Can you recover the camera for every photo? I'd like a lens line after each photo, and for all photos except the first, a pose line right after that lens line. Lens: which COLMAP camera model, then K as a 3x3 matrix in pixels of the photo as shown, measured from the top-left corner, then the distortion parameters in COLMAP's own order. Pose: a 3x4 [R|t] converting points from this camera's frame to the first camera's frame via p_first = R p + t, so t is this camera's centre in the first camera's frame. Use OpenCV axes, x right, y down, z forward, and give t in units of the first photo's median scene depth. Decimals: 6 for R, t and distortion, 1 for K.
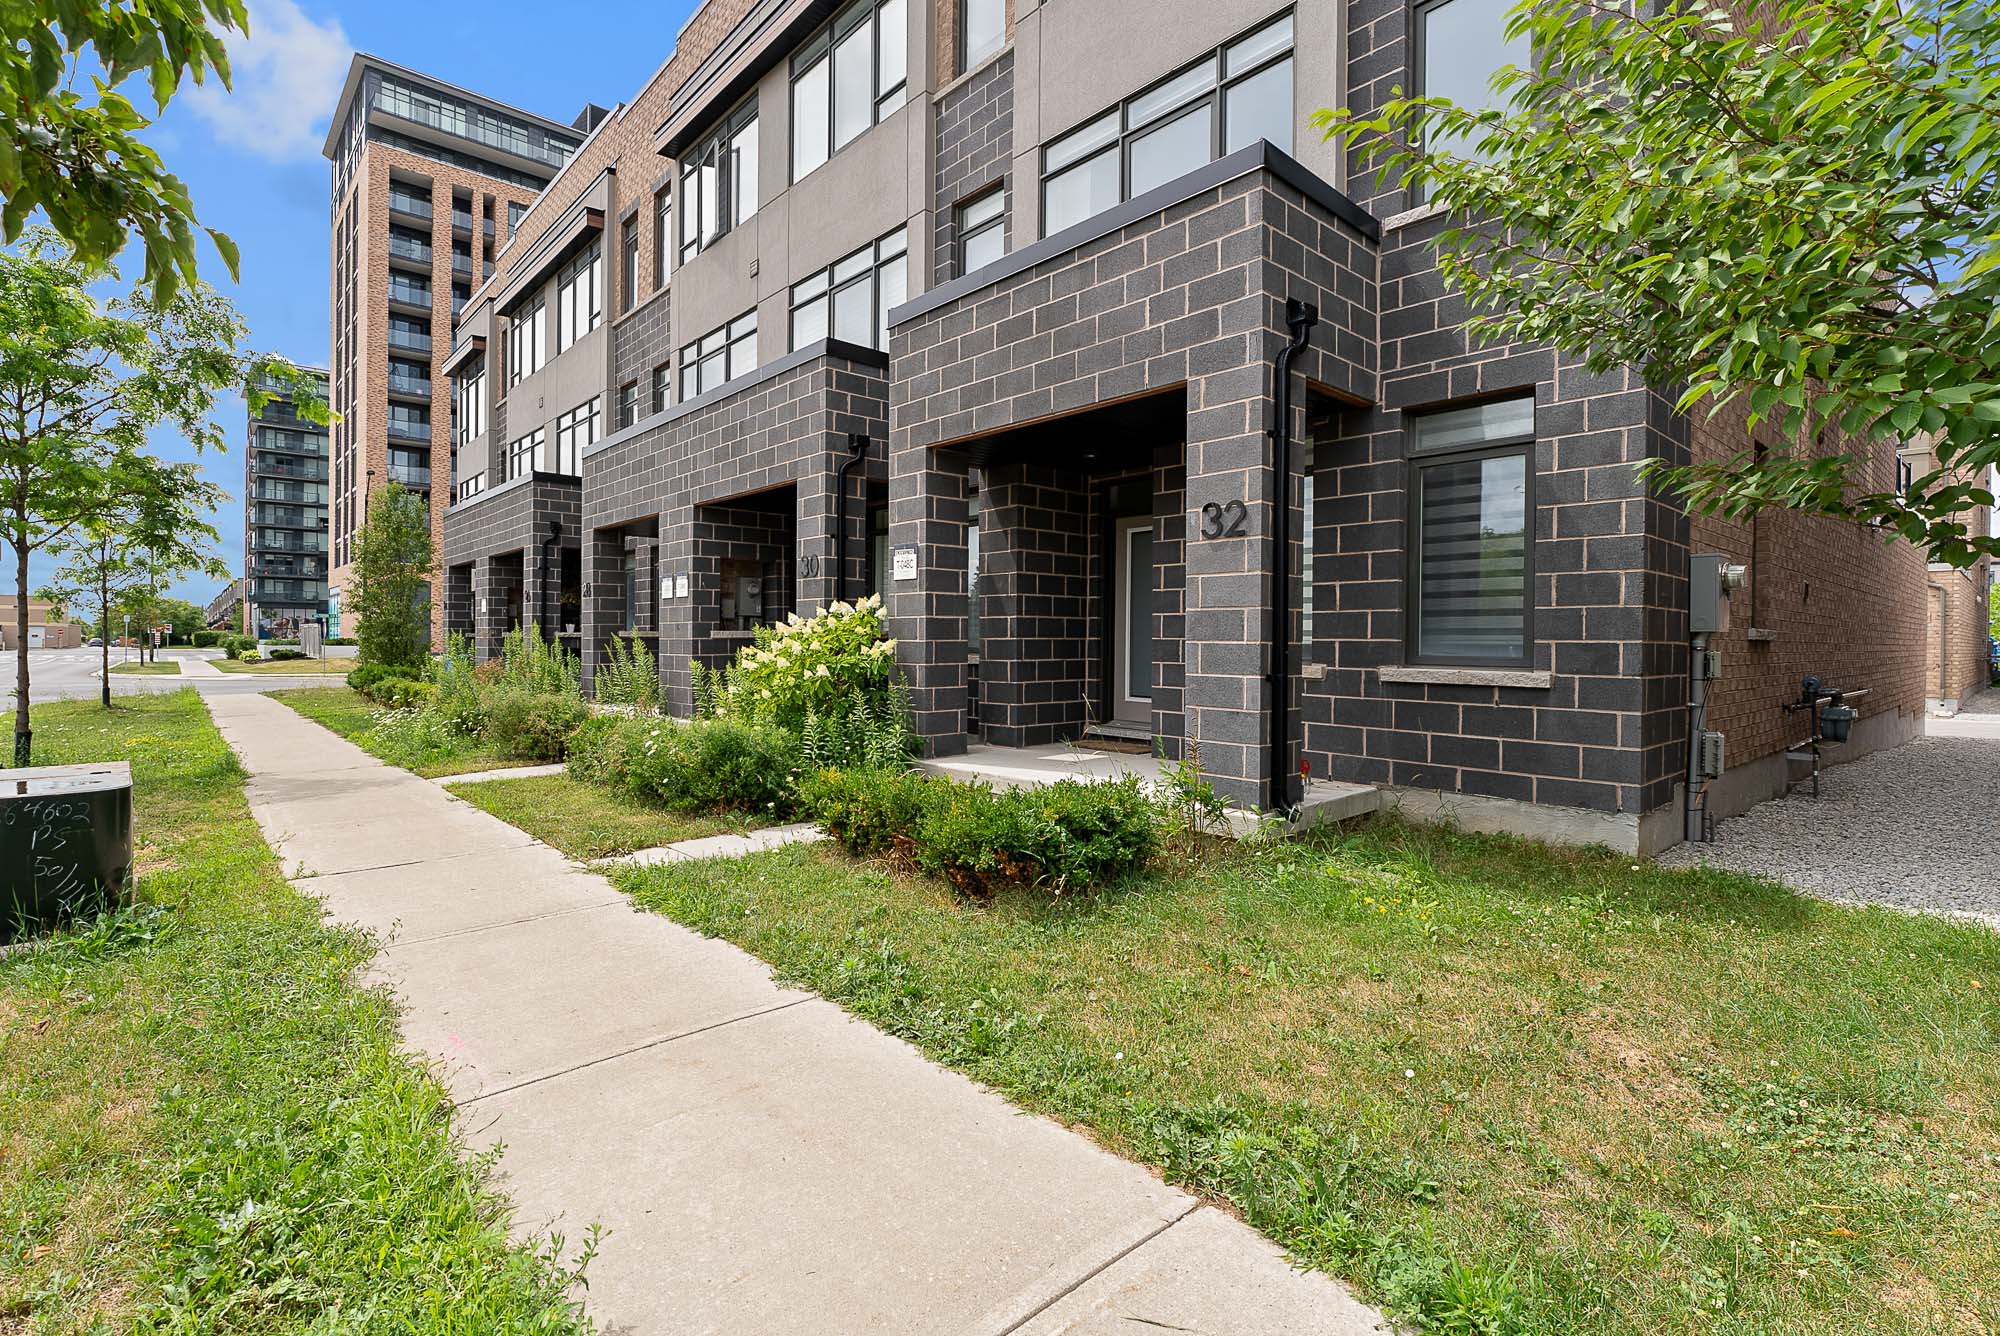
lens RADIAL K [[907.4, 0, 879.7], [0, 907.4, 644.3], [0, 0, 1]] dist [0.007670, 0.000133]
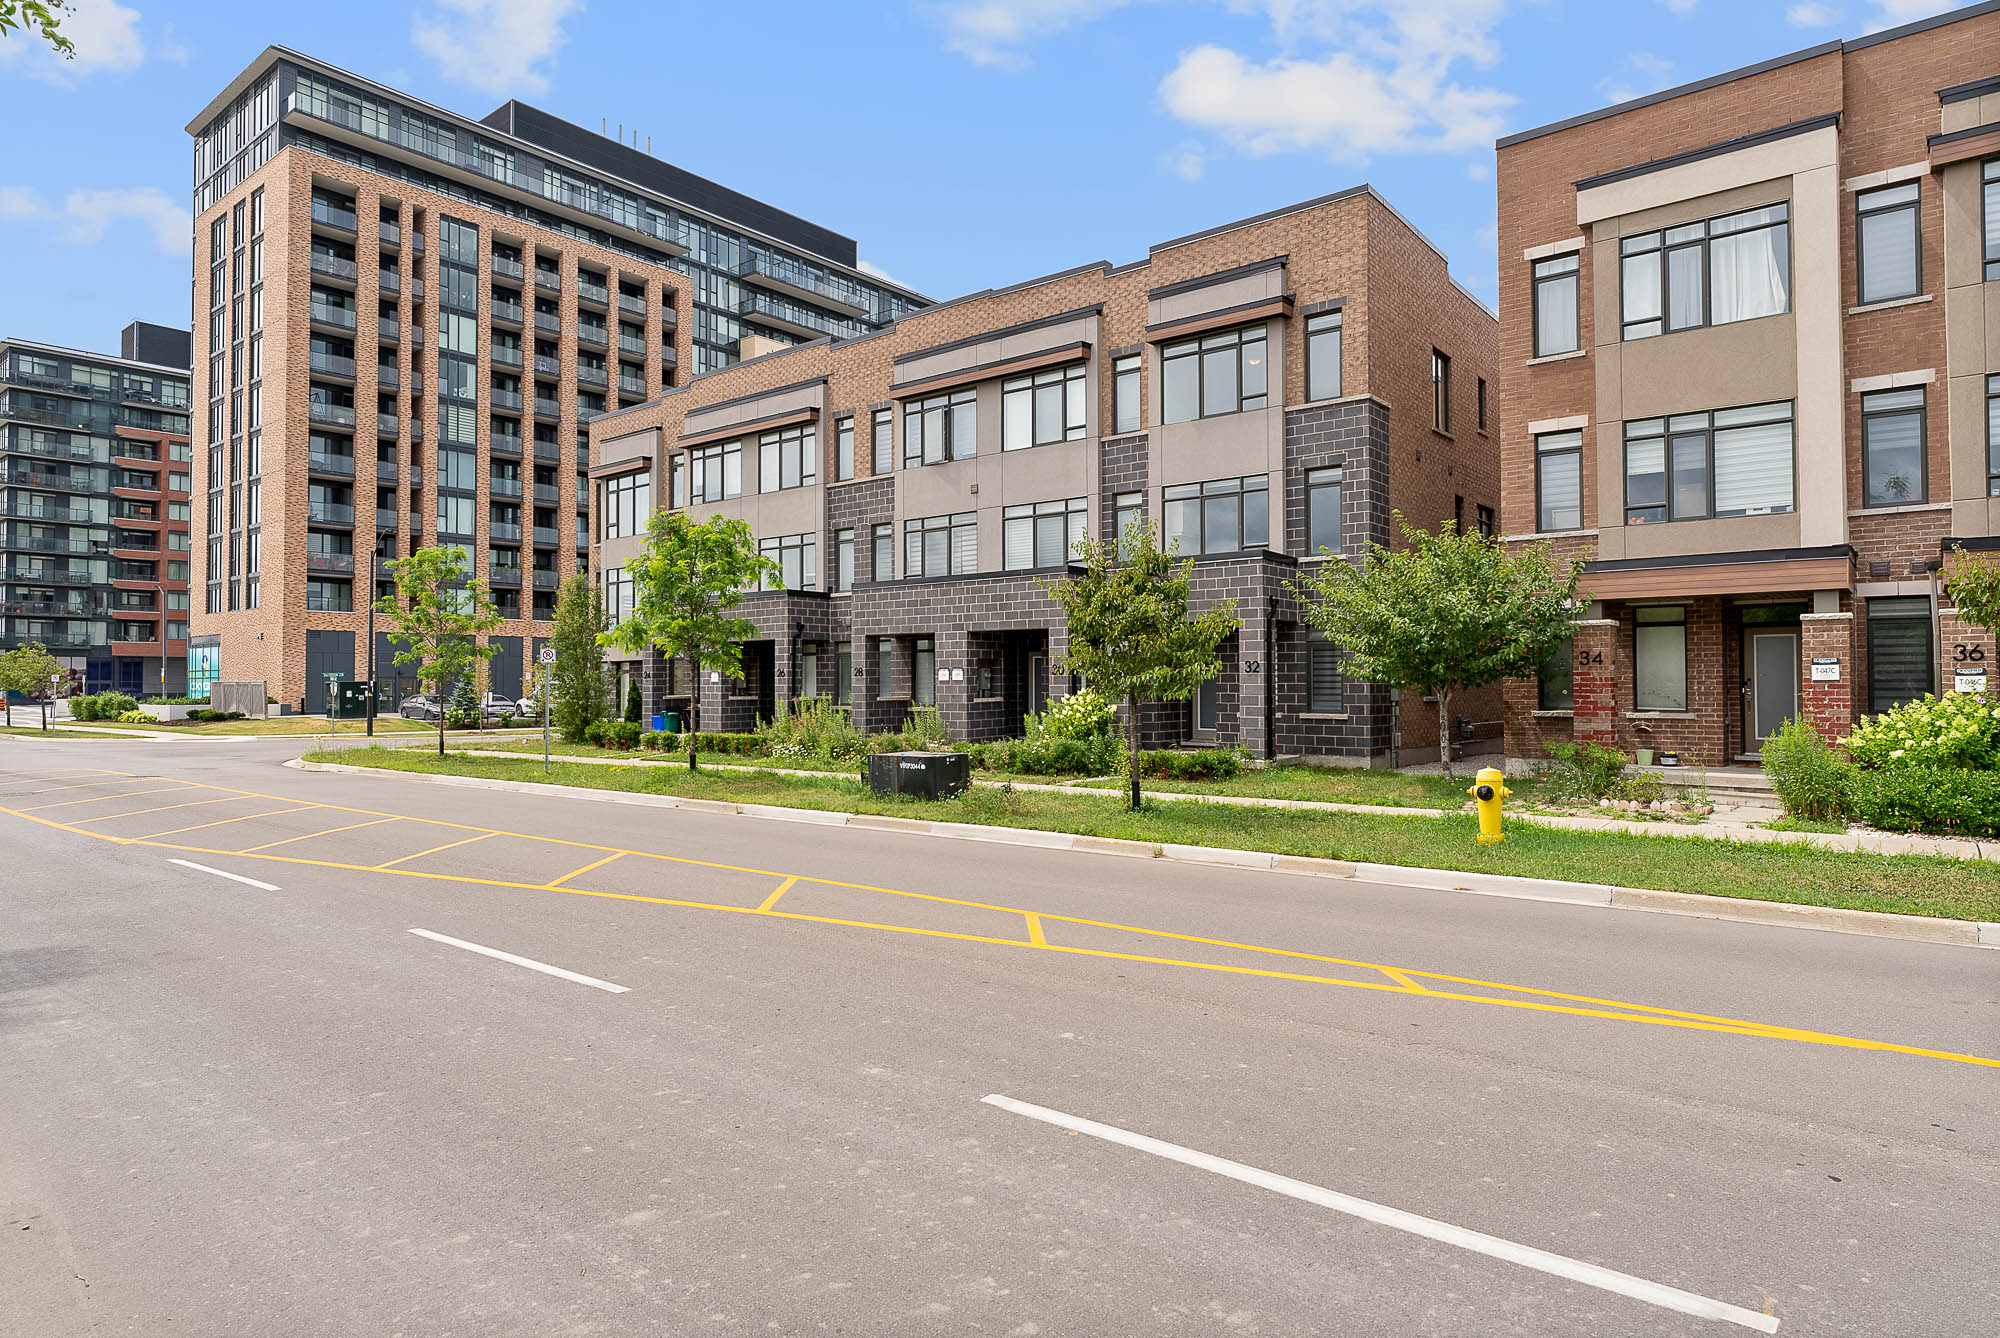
lens RADIAL K [[1127.5, 0, 1000.0], [0, 1127.5, 669.0], [0, 0, 1]] dist [0.003749, 0.000092]
pose [[0.975740, -0.006534, 0.218836, -0.807892], [0.010389, 0.999810, -0.016469, -0.046434], [-0.218687, 0.018343, 0.975623, -1.591715]]
